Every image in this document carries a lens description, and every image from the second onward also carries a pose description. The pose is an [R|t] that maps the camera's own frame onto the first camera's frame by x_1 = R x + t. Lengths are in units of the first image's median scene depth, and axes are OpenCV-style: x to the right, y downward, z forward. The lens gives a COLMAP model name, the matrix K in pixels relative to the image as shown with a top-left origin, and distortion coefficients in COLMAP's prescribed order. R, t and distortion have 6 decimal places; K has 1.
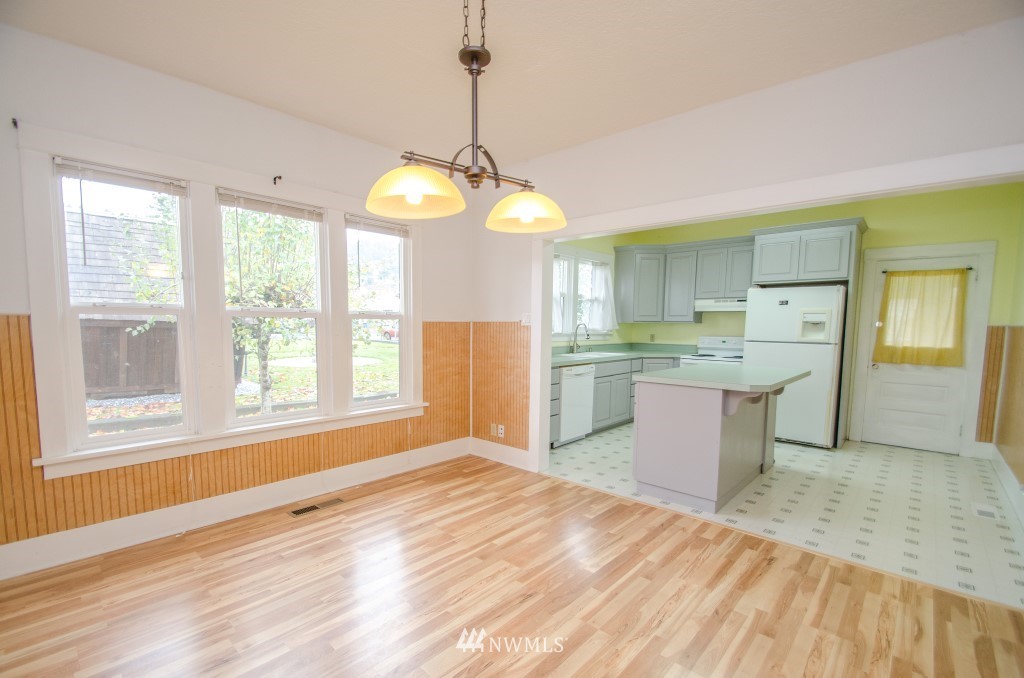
lens RADIAL K [[459.1, 0, 512.0], [0, 459.1, 339.0], [0, 0, 1]] dist [0.000521, -0.000208]
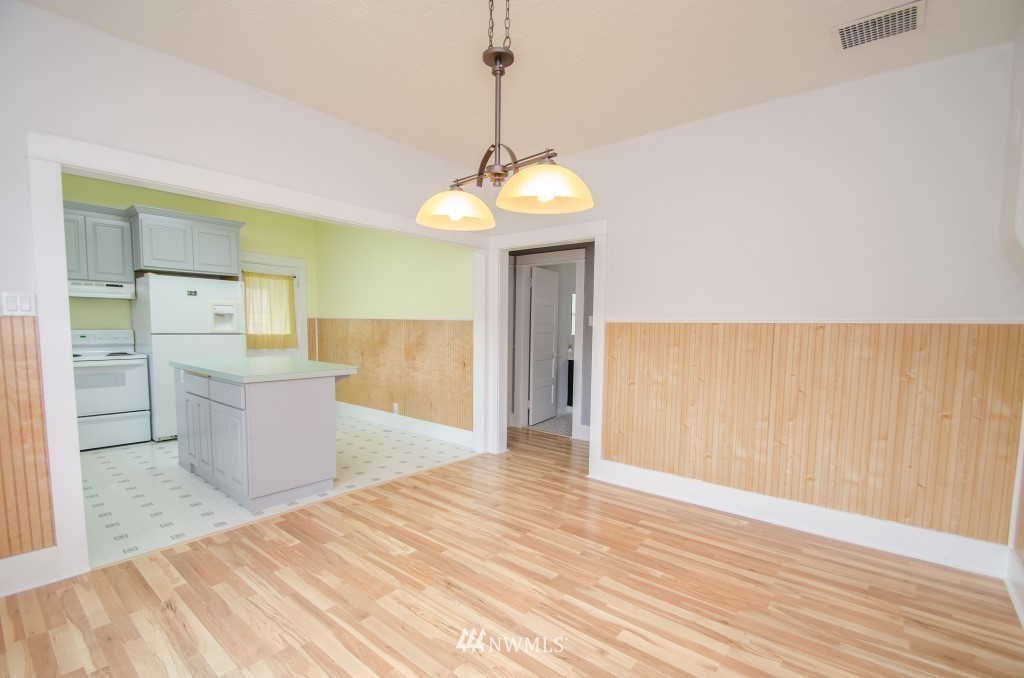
lens RADIAL K [[467.4, 0, 500.5], [0, 467.4, 343.7], [0, 0, 1]] dist [0.002491, -0.000154]
pose [[-0.034038, -0.052656, 0.998032, -0.573674], [0.016712, 0.998442, 0.053247, -0.019441], [-0.999281, 0.018491, -0.033105, 0.529414]]
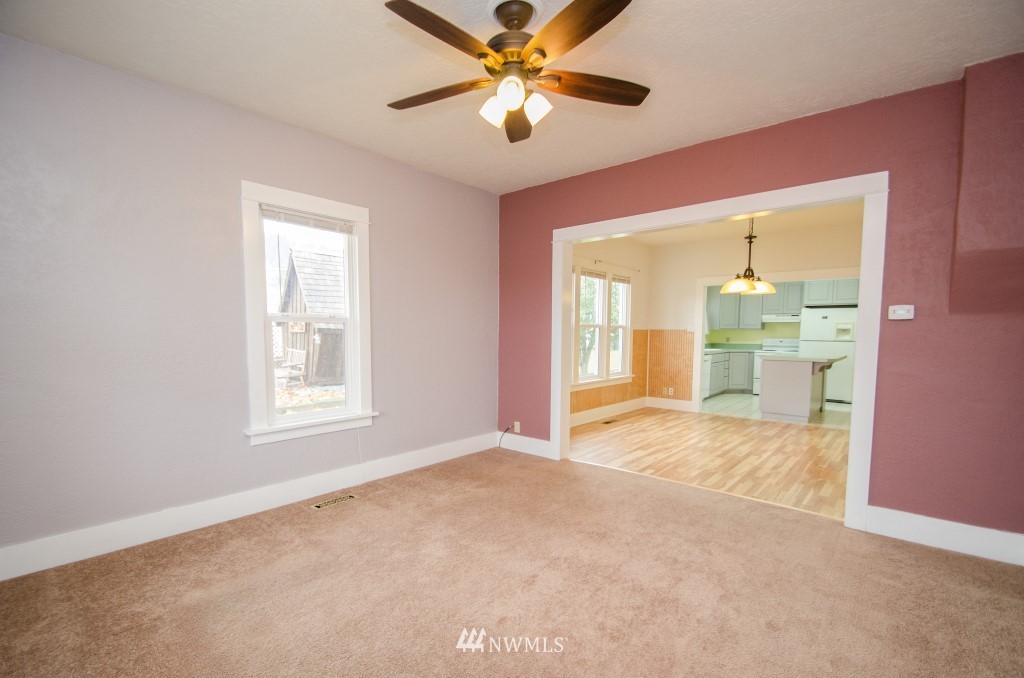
lens RADIAL K [[467.4, 0, 500.5], [0, 467.4, 343.7], [0, 0, 1]] dist [0.002491, -0.000154]
pose [[0.999942, -0.002252, 0.010535, -0.795421], [0.002279, 0.999994, -0.002568, 0.022644], [-0.010529, 0.002591, 0.999941, -0.900432]]
